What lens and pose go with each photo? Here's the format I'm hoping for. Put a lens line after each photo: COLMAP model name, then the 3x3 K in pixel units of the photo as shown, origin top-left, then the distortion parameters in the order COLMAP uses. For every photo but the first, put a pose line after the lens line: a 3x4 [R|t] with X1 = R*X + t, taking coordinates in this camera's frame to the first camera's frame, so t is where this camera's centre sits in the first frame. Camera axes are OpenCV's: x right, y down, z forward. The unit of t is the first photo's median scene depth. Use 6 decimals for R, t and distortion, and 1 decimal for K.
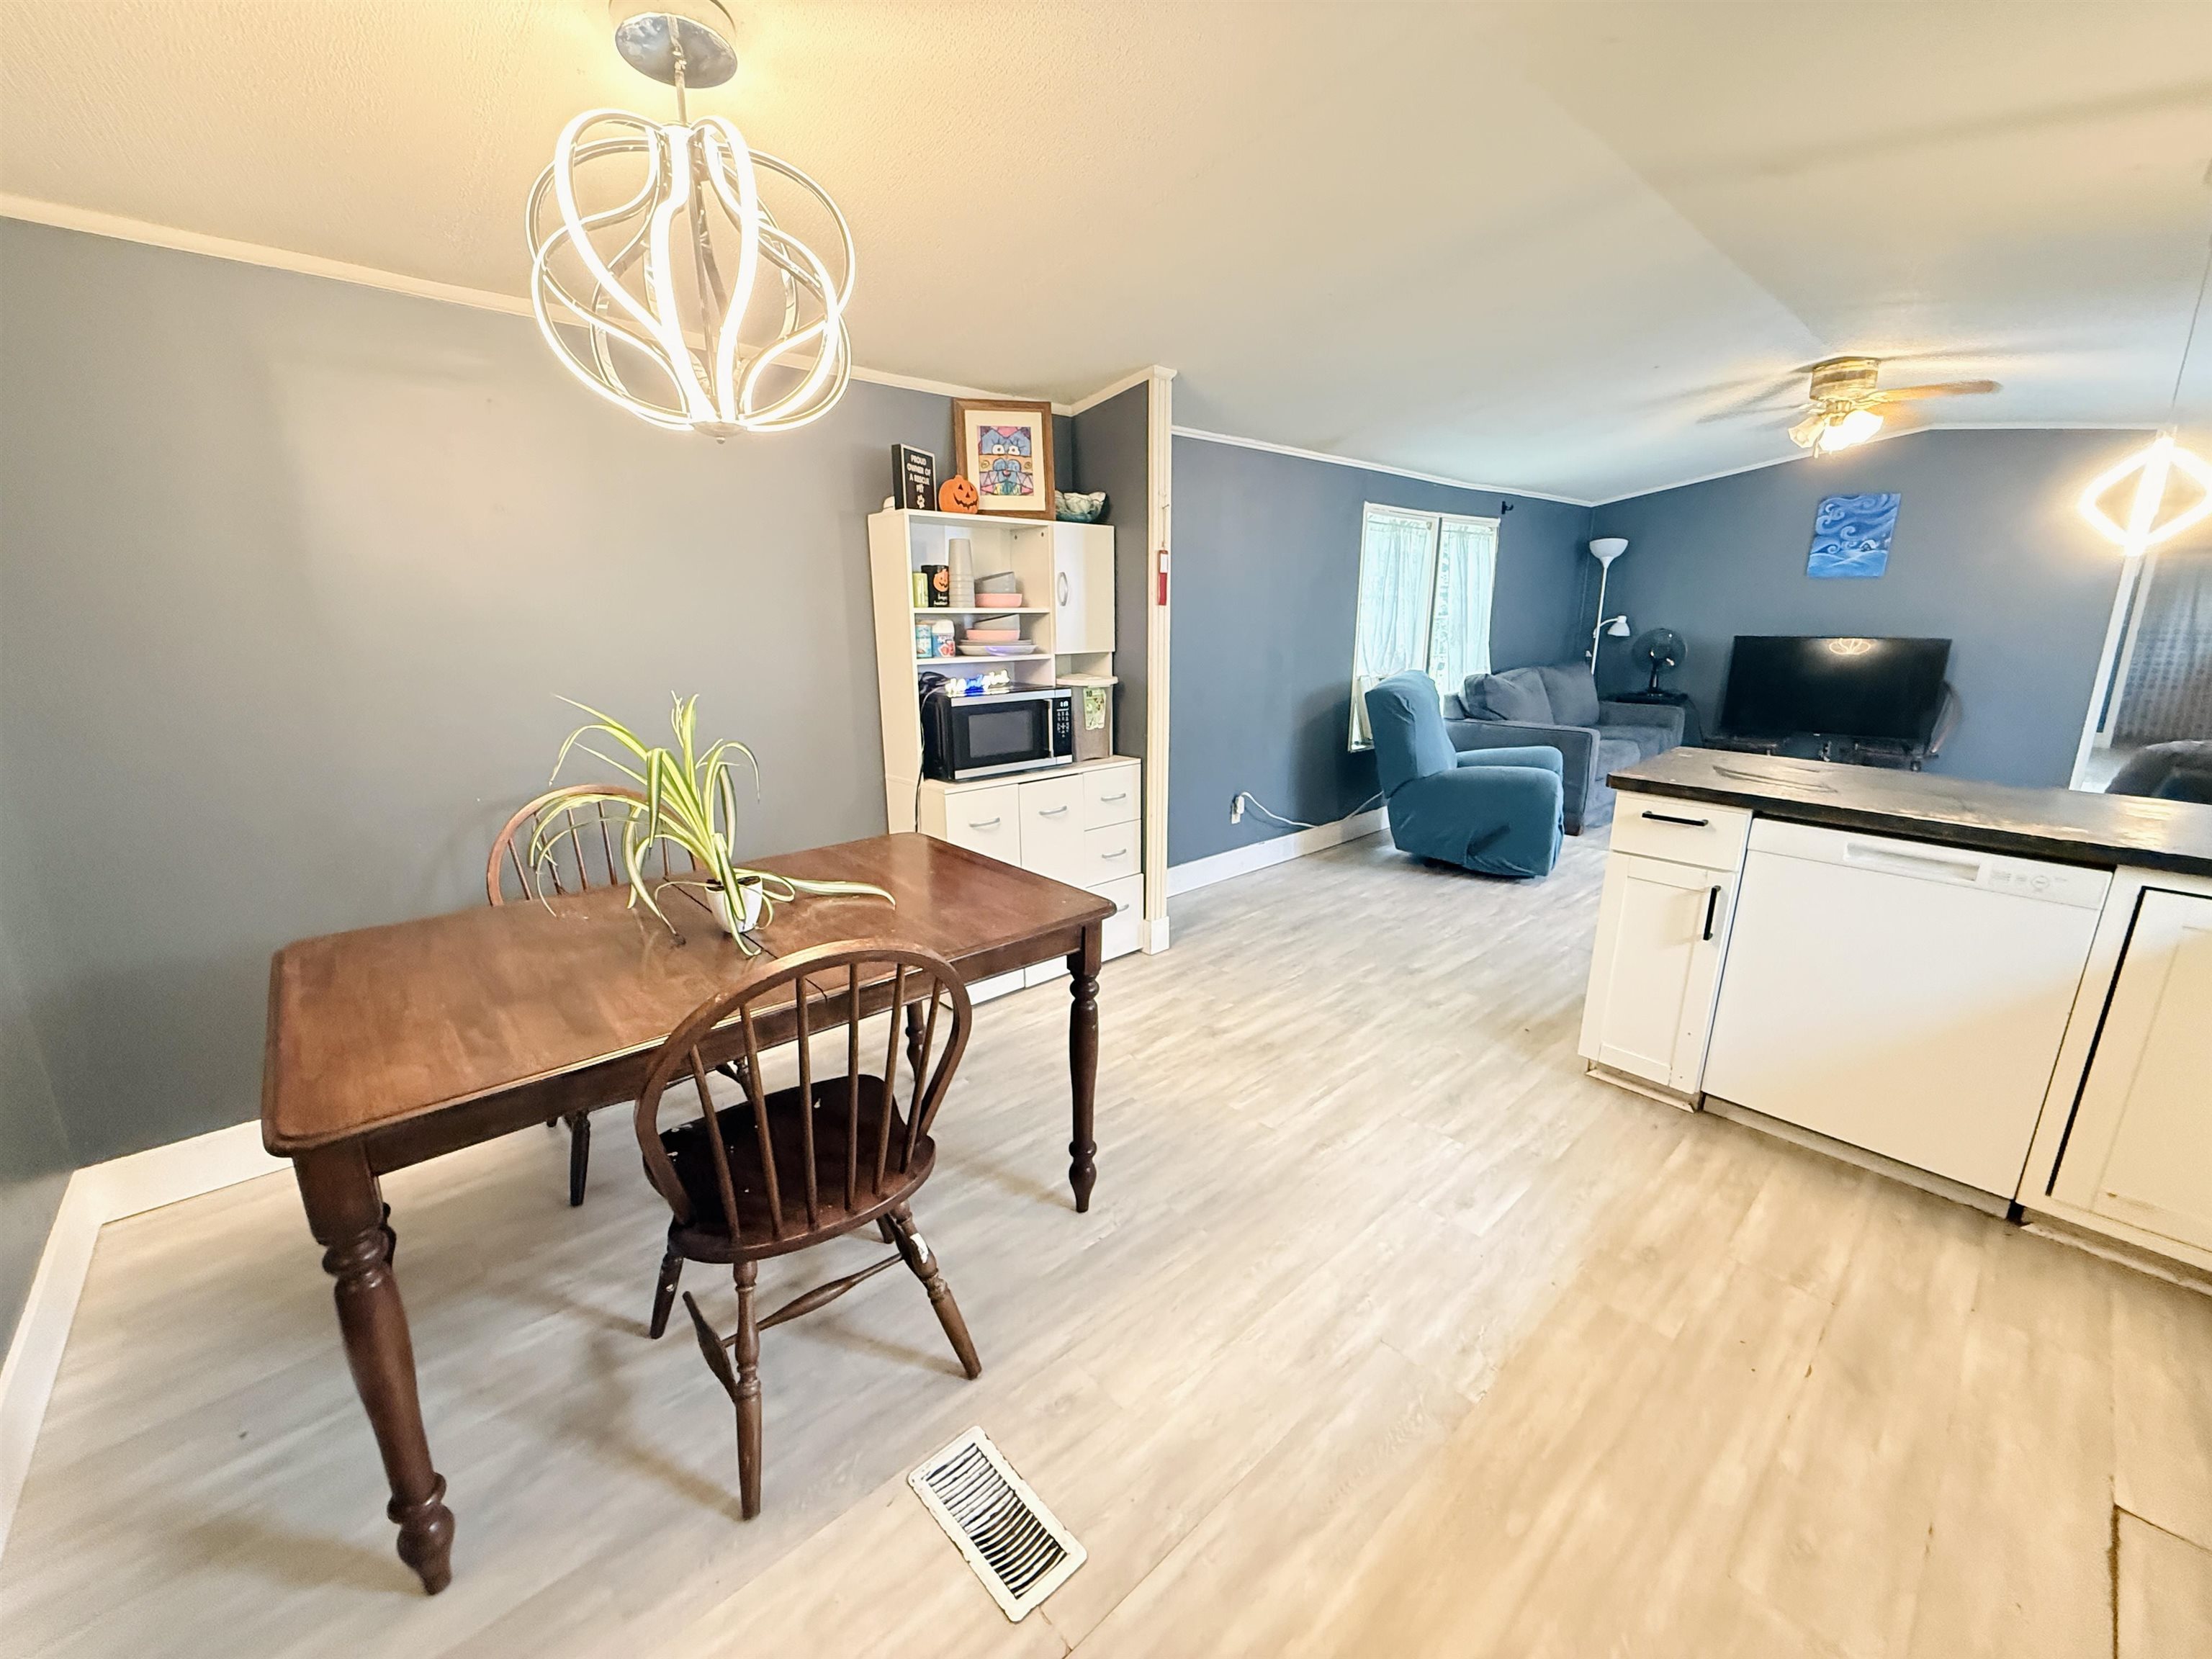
lens RADIAL K [[887.5, 0, 1105.1], [0, 887.5, 826.5], [0, 0, 1]] dist [0.001268, 0.000012]
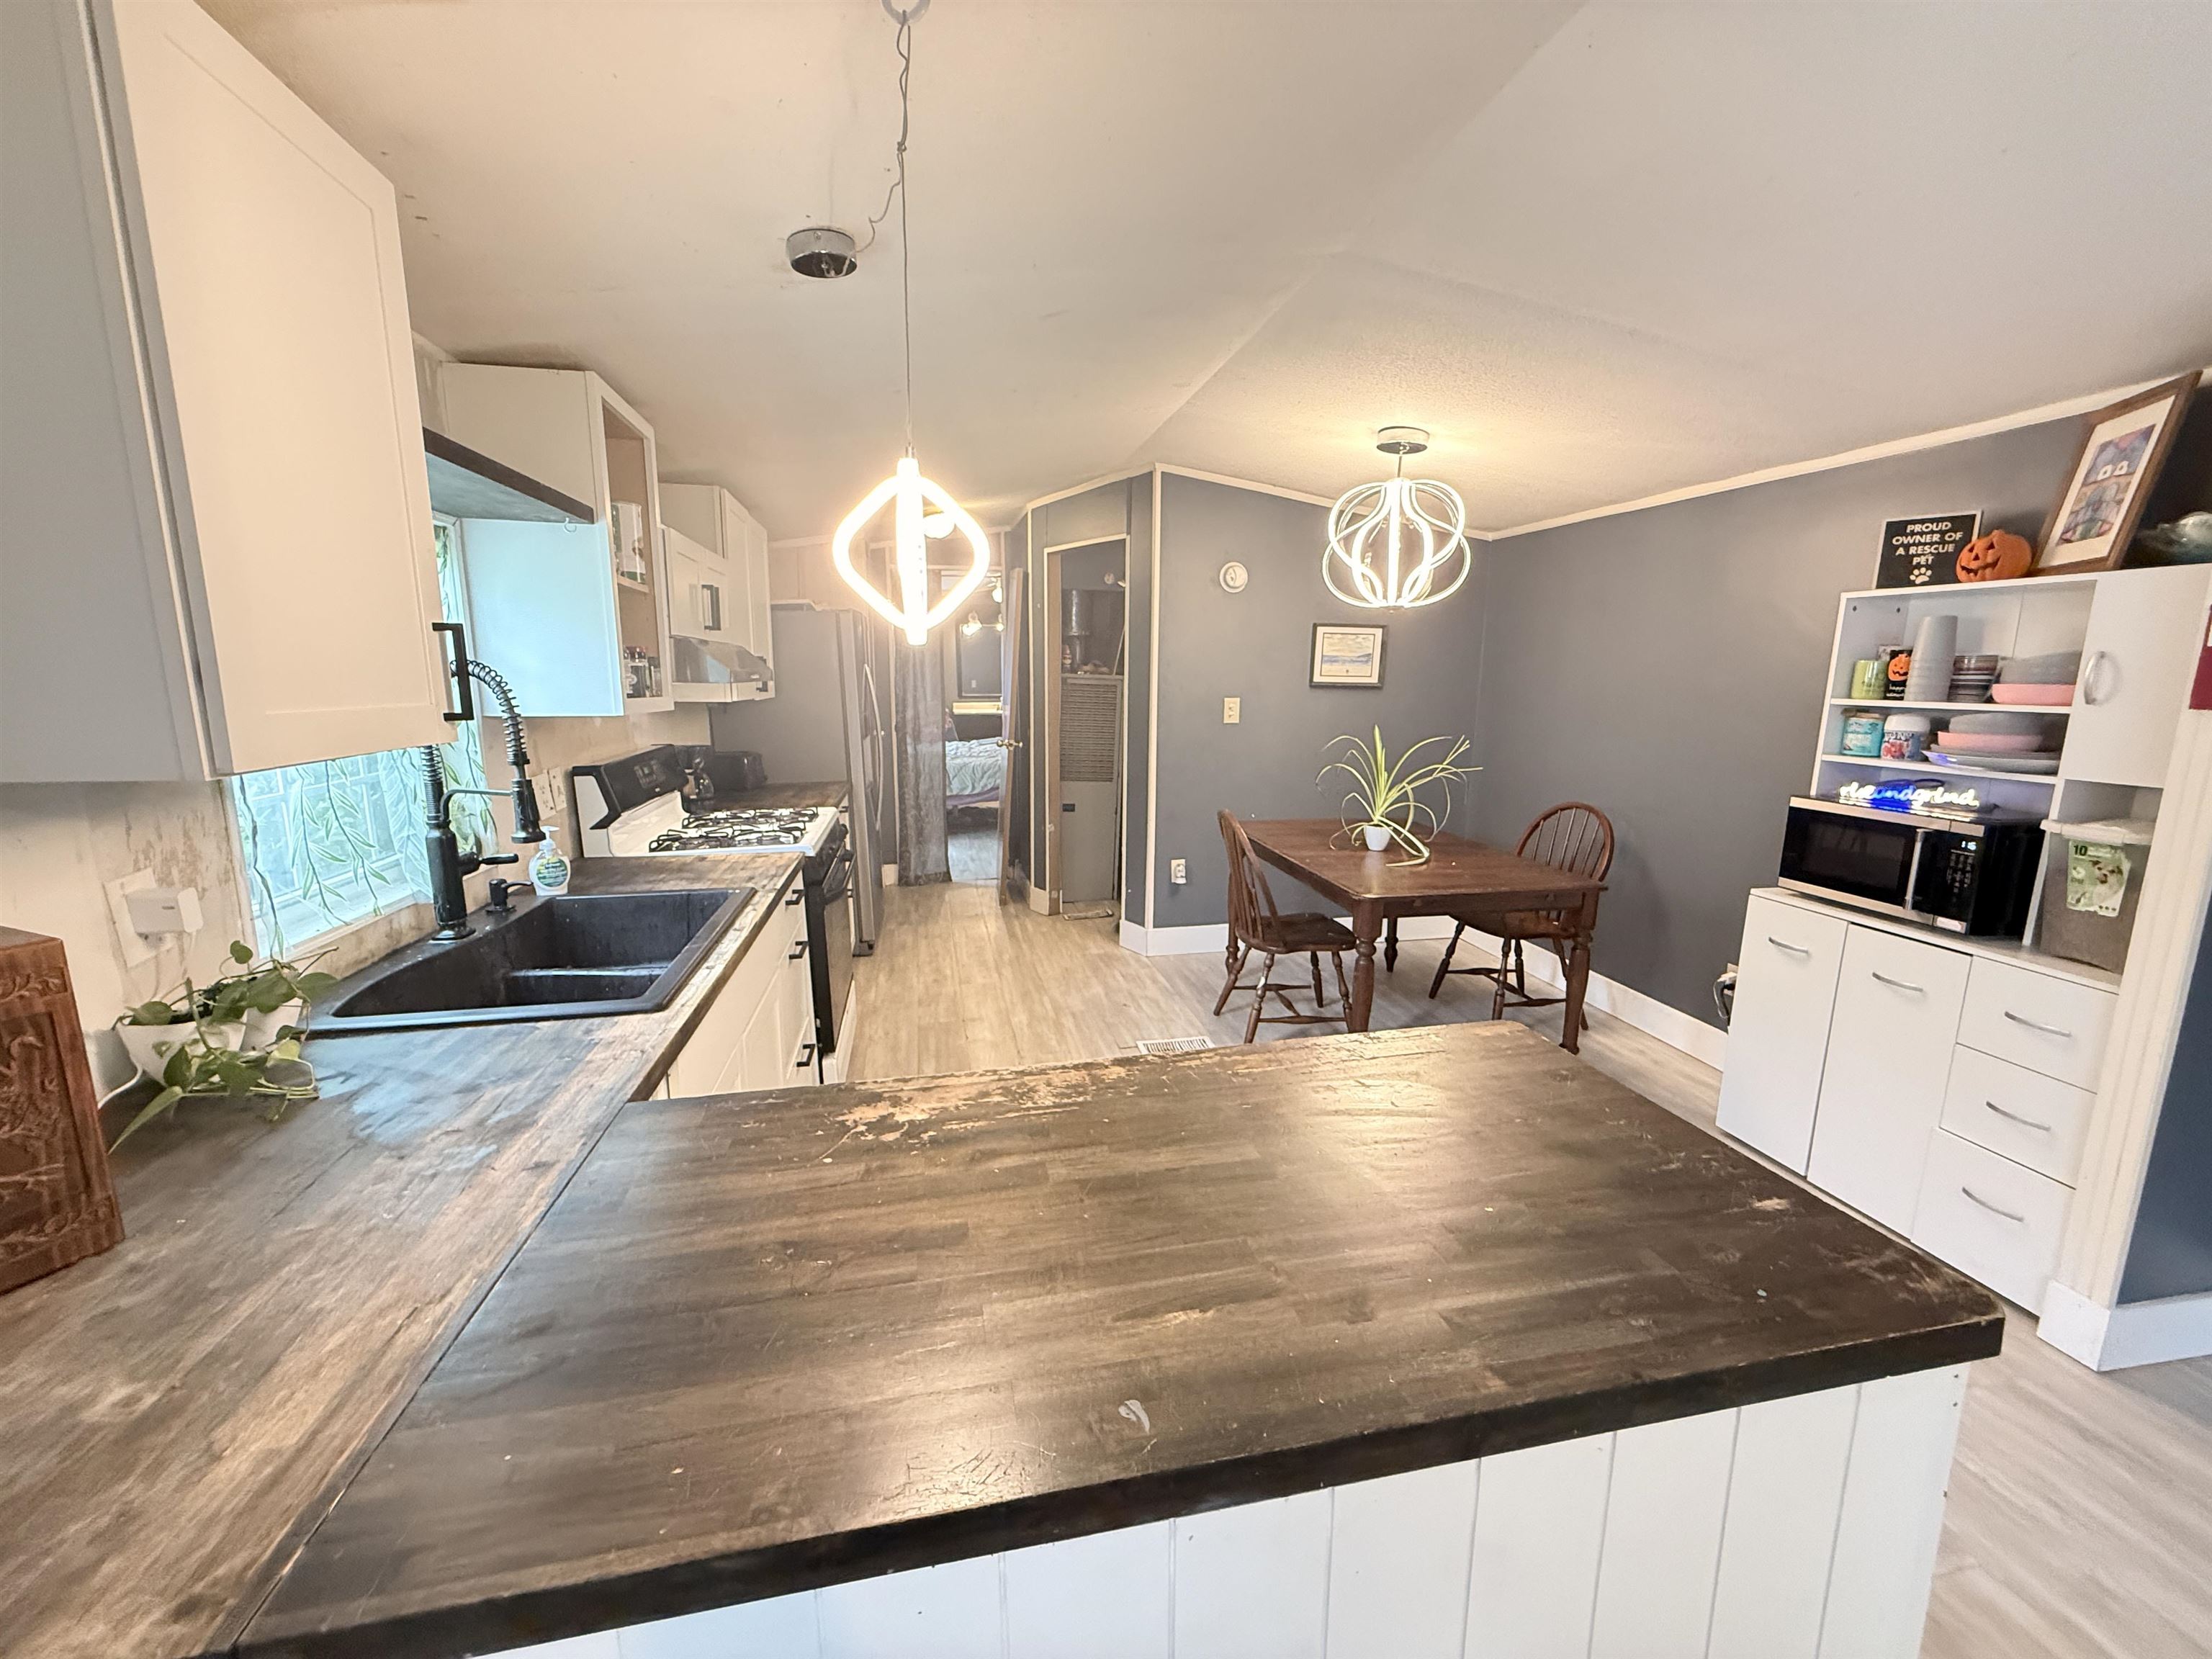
lens RADIAL K [[883.5, 0, 1105.2], [0, 883.5, 828.6], [0, 0, 1]] dist [0.000175, -0.000331]
pose [[-0.513153, 0.148053, -0.845431, 0.865987], [-0.212523, 0.932419, 0.292282, -0.209092], [0.831570, 0.329659, -0.447009, 0.758664]]
